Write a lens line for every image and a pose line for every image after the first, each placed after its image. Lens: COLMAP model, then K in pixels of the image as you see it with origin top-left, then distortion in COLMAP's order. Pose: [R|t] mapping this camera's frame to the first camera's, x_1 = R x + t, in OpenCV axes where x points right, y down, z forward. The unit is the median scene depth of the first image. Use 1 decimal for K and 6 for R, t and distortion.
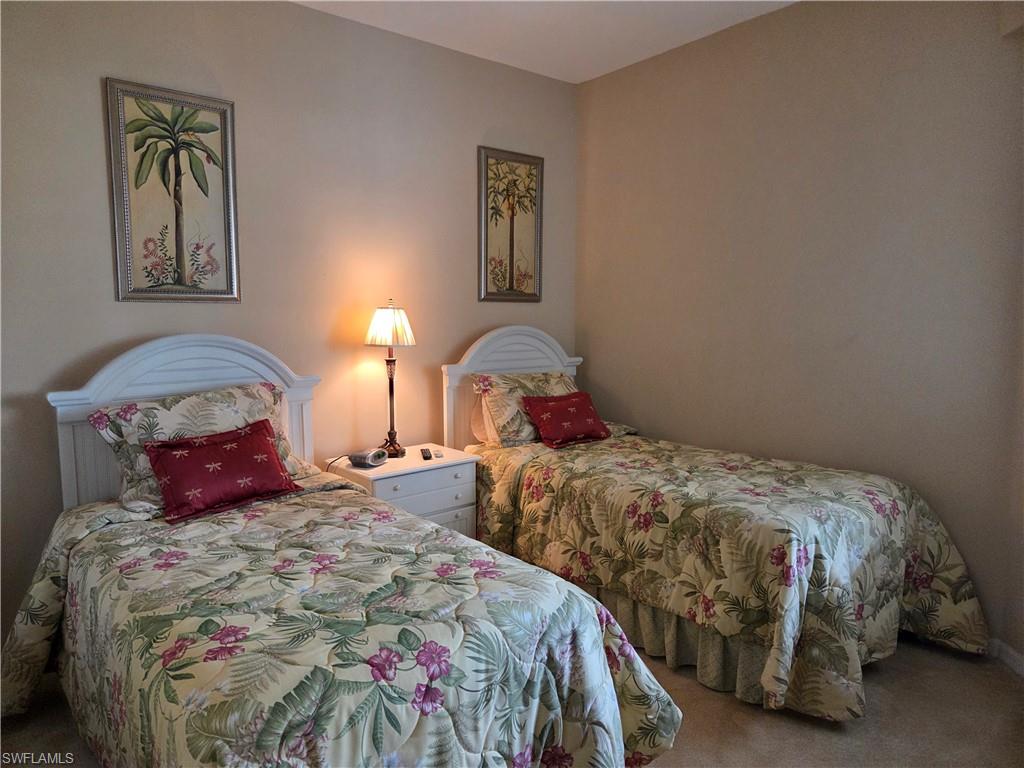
lens RADIAL K [[686.2, 0, 503.8], [0, 686.2, 382.3], [0, 0, 1]] dist [0.078427, -0.065145]
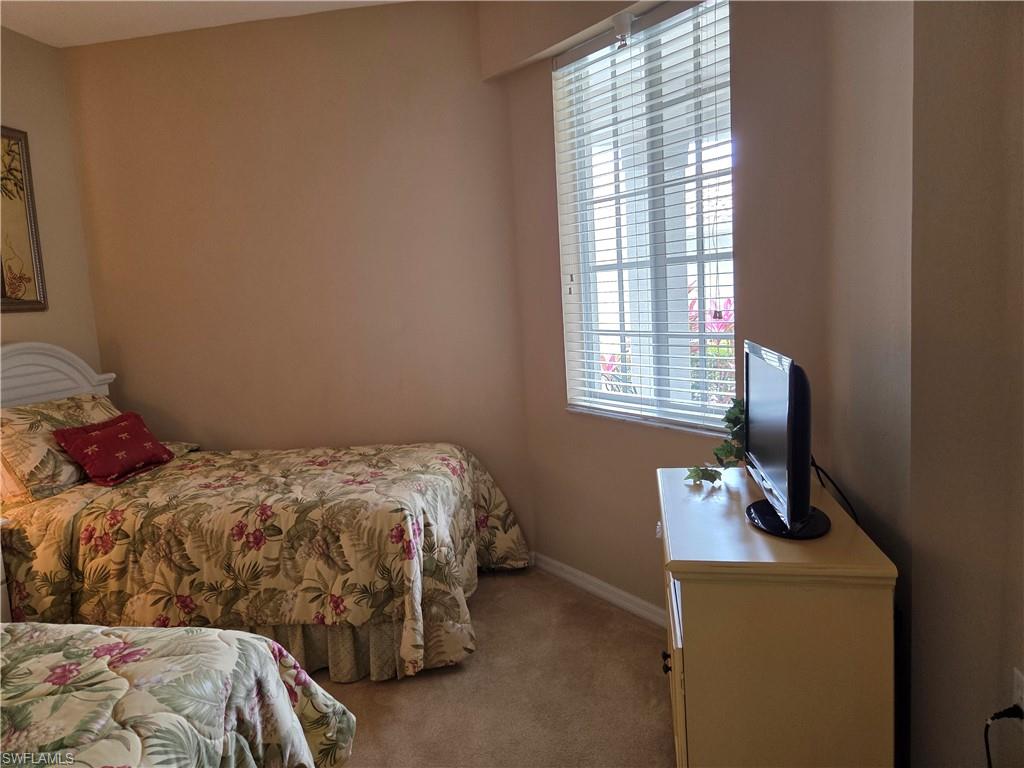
lens RADIAL K [[686.2, 0, 503.8], [0, 686.2, 382.3], [0, 0, 1]] dist [0.078427, -0.065145]
pose [[0.761732, -0.131952, 0.634314, -0.110291], [0.126517, 0.990487, 0.054113, -0.017416], [-0.635420, 0.039032, 0.771180, 0.059131]]
